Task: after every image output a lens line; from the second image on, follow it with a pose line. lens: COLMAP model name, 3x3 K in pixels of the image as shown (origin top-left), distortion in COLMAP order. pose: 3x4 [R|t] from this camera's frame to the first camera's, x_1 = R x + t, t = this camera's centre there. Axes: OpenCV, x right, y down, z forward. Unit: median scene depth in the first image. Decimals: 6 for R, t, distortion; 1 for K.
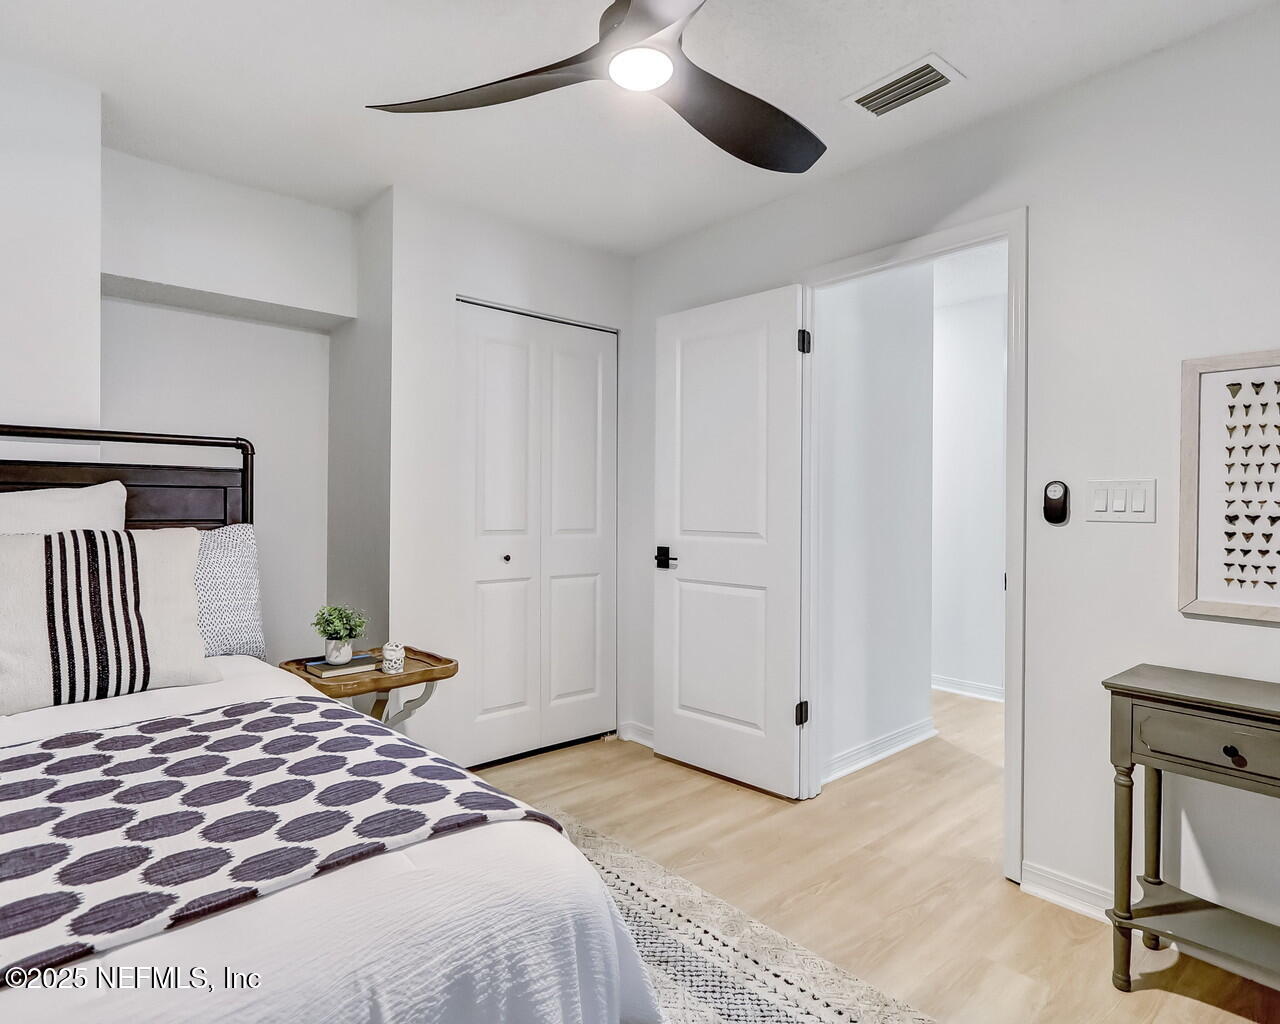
lens RADIAL K [[710.1, 0, 637.3], [0, 710.1, 509.6], [0, 0, 1]] dist [0.006395, 0.000500]
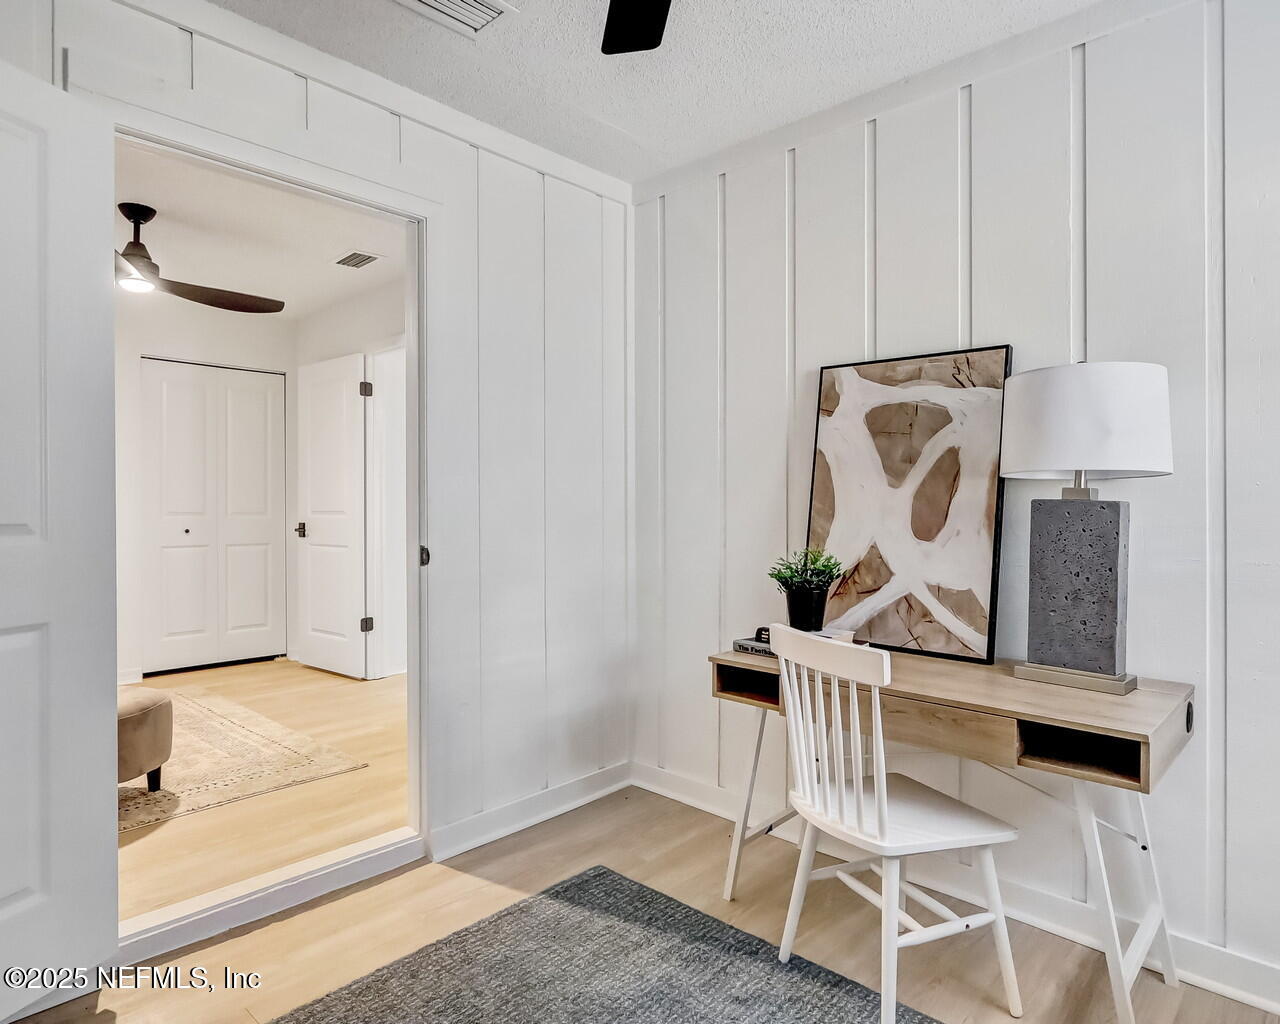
lens RADIAL K [[769.6, 0, 642.5], [0, 769.6, 509.7], [0, 0, 1]] dist [-0.005174, 0.000793]
pose [[0.995701, -0.009921, 0.092095, 0.602113], [0.010361, 0.999937, -0.004306, 0.039788], [-0.092046, 0.005242, 0.995741, -0.665043]]
